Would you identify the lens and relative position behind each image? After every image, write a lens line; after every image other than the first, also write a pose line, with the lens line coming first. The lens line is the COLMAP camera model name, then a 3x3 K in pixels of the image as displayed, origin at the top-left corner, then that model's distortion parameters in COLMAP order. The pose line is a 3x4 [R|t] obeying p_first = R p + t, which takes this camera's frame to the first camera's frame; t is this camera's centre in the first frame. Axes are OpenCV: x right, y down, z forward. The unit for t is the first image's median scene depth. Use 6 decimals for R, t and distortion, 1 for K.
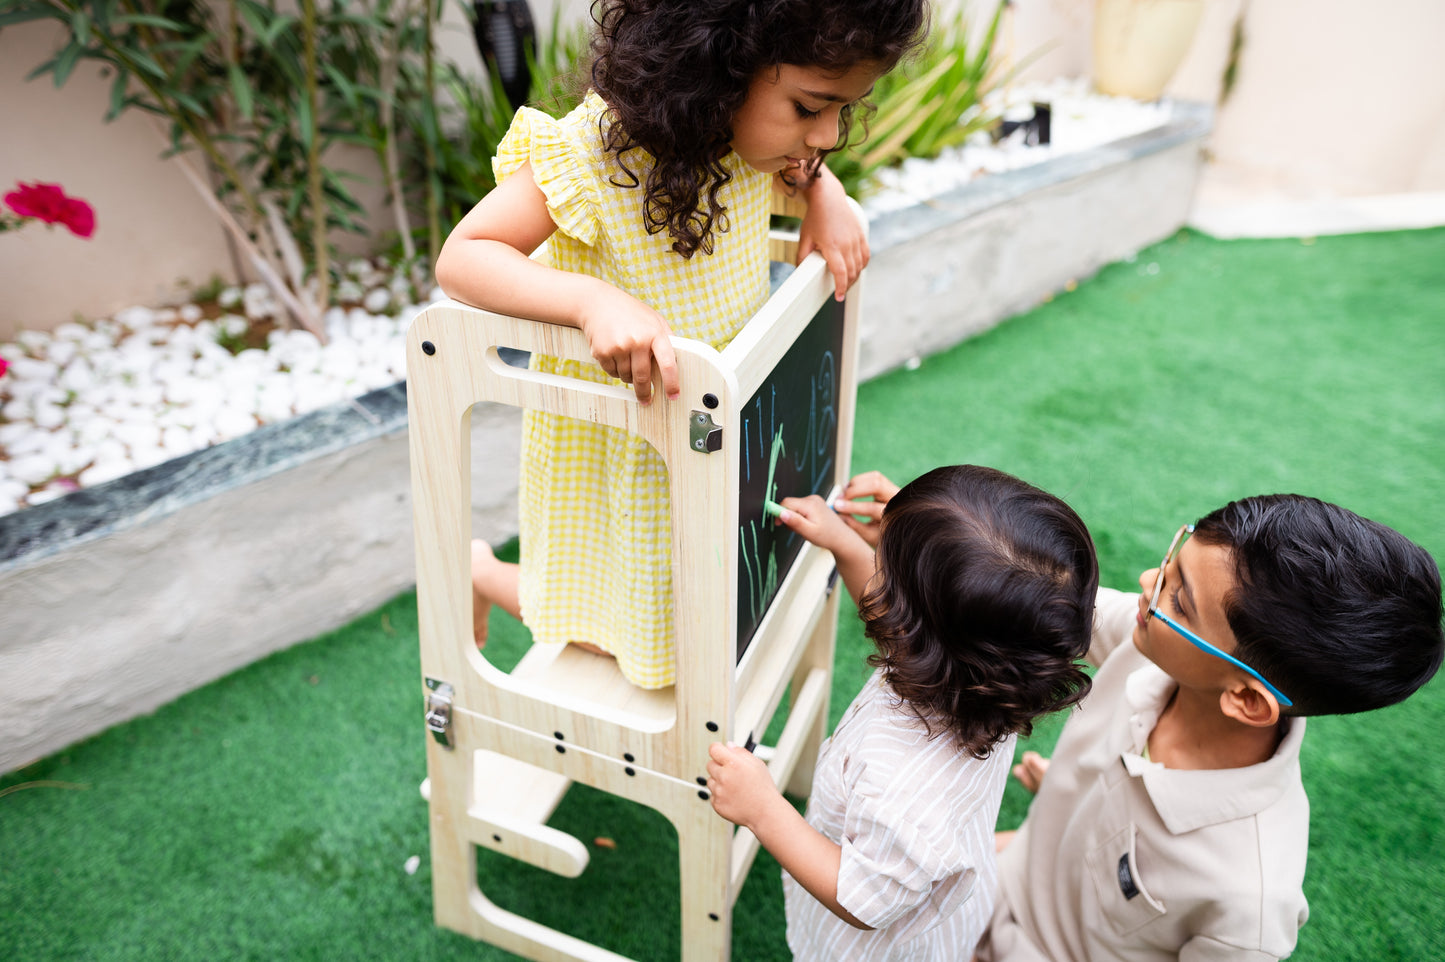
lens RADIAL K [[990.2, 0, 722.5], [0, 990.2, 481.0], [0, 0, 1]] dist [-0.007798, -0.001122]
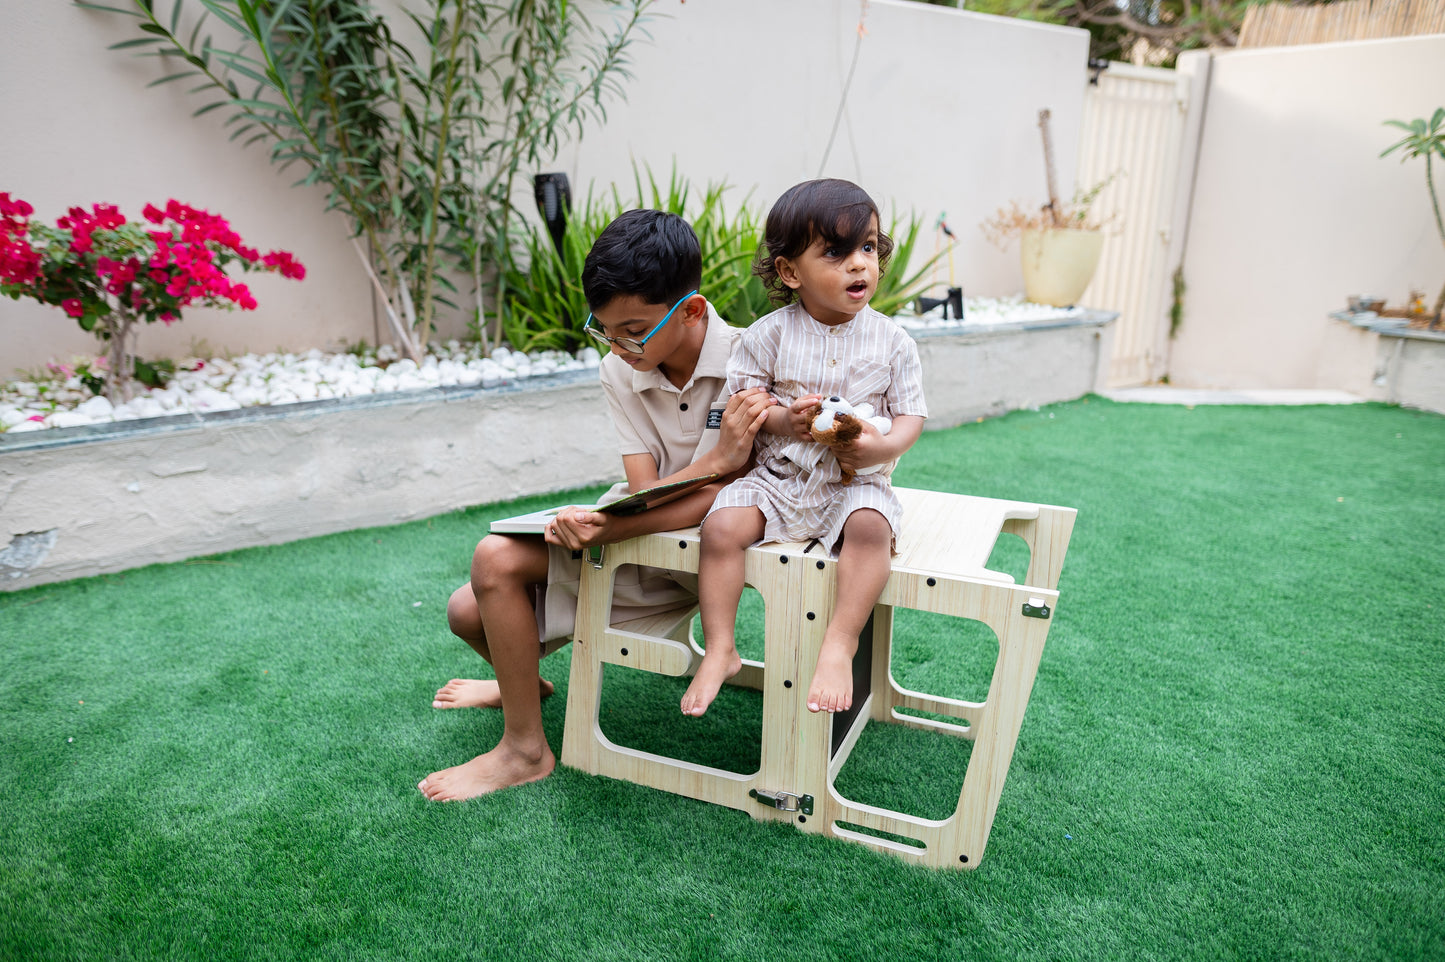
lens RADIAL K [[1002.2, 0, 722.5], [0, 1002.2, 481.0], [0, 0, 1]] dist [-0.055893, 0.051254]
pose [[0.992642, 0.046189, -0.111928, 0.280464], [-0.075878, 0.957655, -0.277741, 0.464207], [0.094360, 0.284190, 0.954113, -0.455589]]
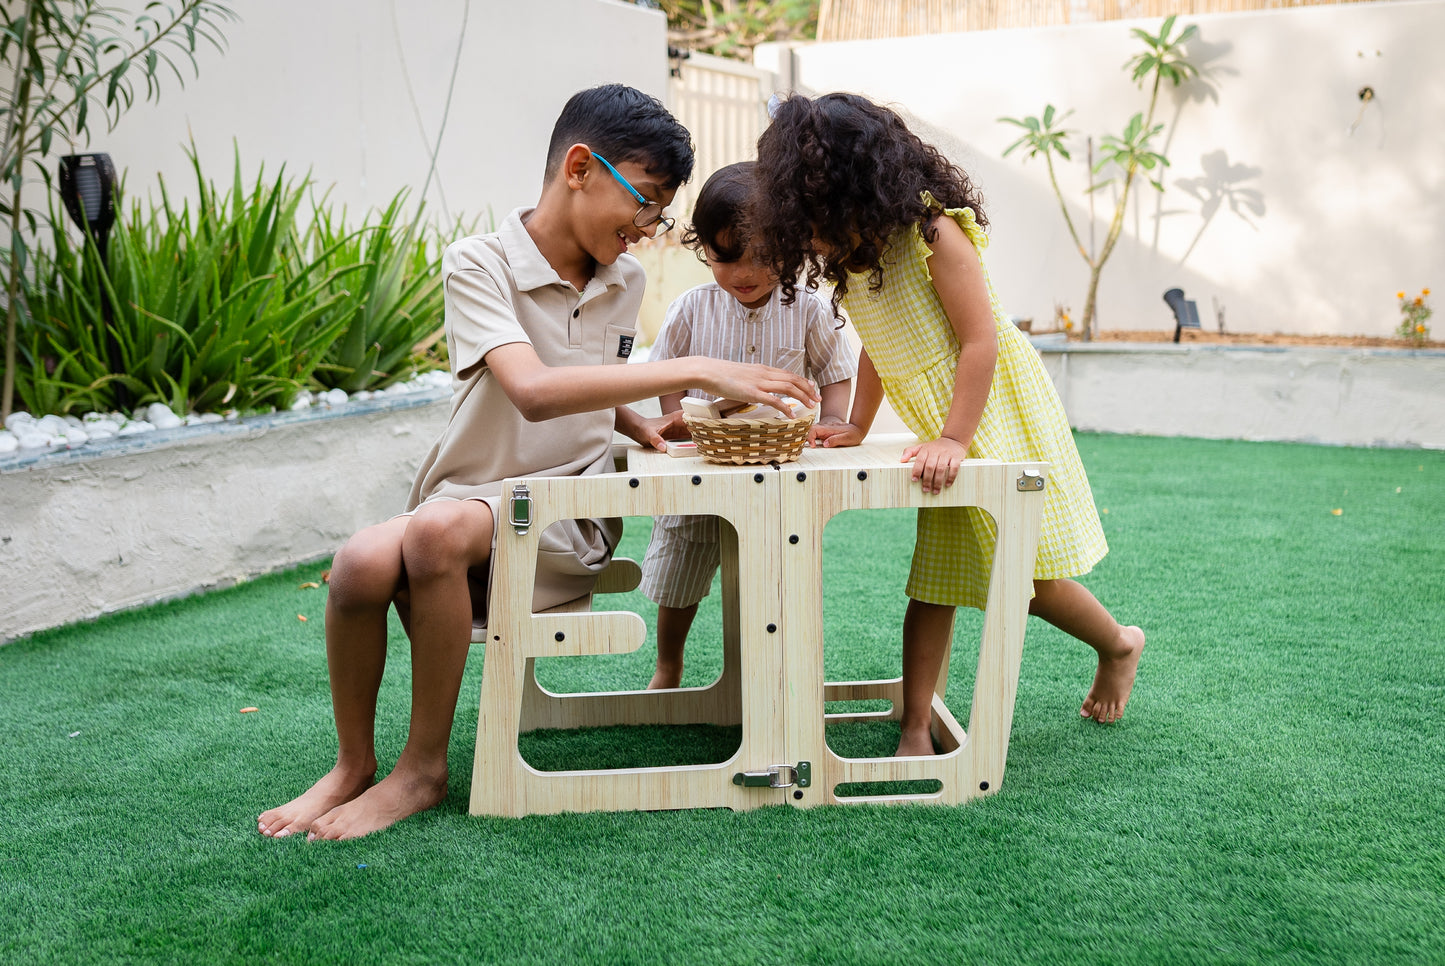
lens RADIAL K [[1530.2, 0, 717.5], [0, 1530.2, 482.1], [0, 0, 1]] dist [-0.011134, -0.021665]
pose [[0.945167, -0.066414, 0.319765, -0.118645], [0.195444, 0.899450, -0.390885, 0.711030], [-0.261652, 0.431947, 0.863110, -0.595271]]
